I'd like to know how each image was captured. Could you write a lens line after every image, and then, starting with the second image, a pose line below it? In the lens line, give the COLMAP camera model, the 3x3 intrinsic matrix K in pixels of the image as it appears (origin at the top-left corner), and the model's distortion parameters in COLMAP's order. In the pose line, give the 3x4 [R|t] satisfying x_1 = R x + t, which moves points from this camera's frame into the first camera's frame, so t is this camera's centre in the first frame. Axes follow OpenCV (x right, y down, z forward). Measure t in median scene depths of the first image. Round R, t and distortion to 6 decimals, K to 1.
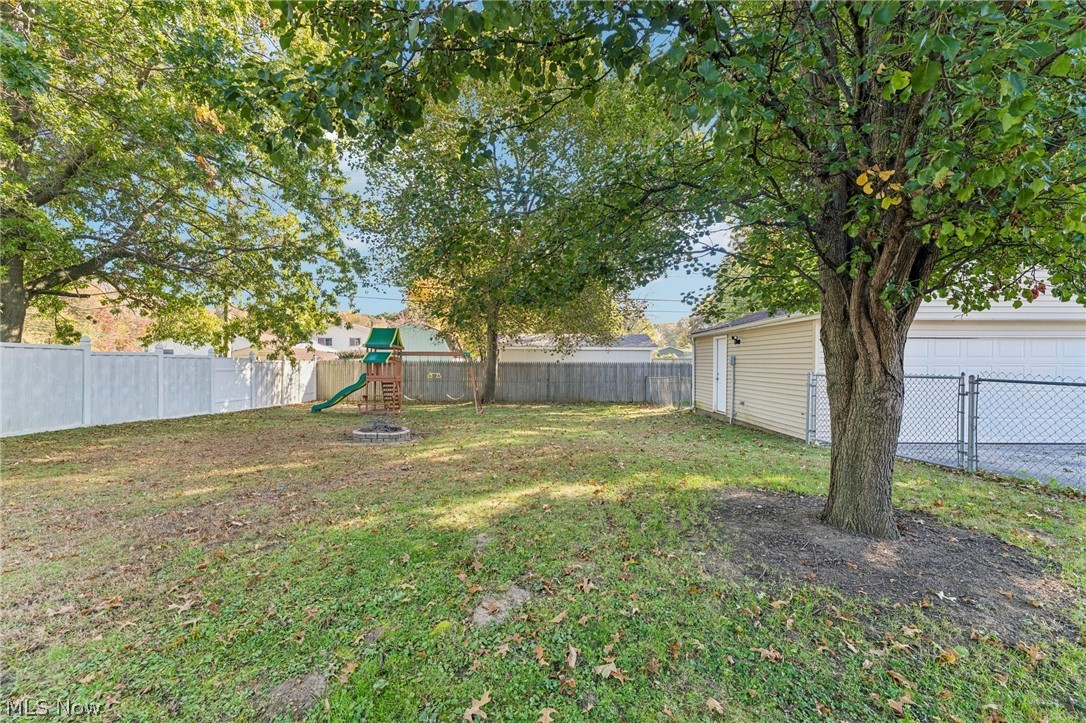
lens RADIAL K [[428.6, 0, 541.1], [0, 428.6, 364.1], [0, 0, 1]] dist [-0.000938, -0.000110]
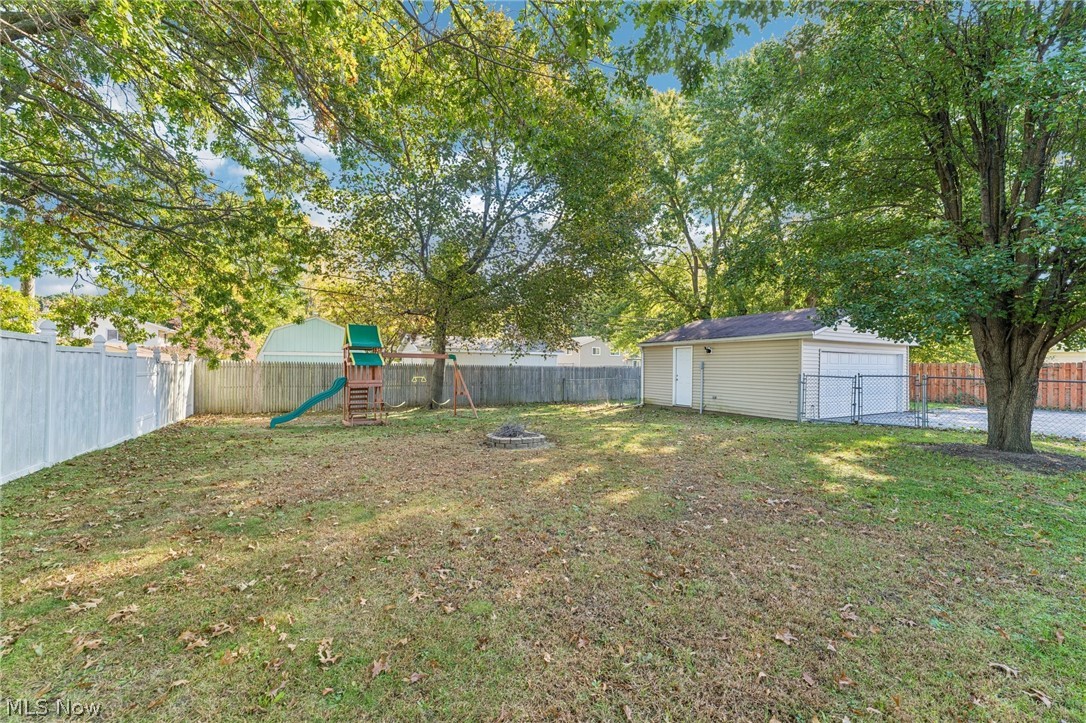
lens RADIAL K [[428.6, 0, 541.1], [0, 428.6, 364.1], [0, 0, 1]] dist [-0.000938, -0.000110]
pose [[0.873500, 0.006992, 0.486774, -0.522590], [-0.004114, 0.999967, -0.006982, -0.001297], [-0.486807, 0.004096, 0.873500, 0.074219]]
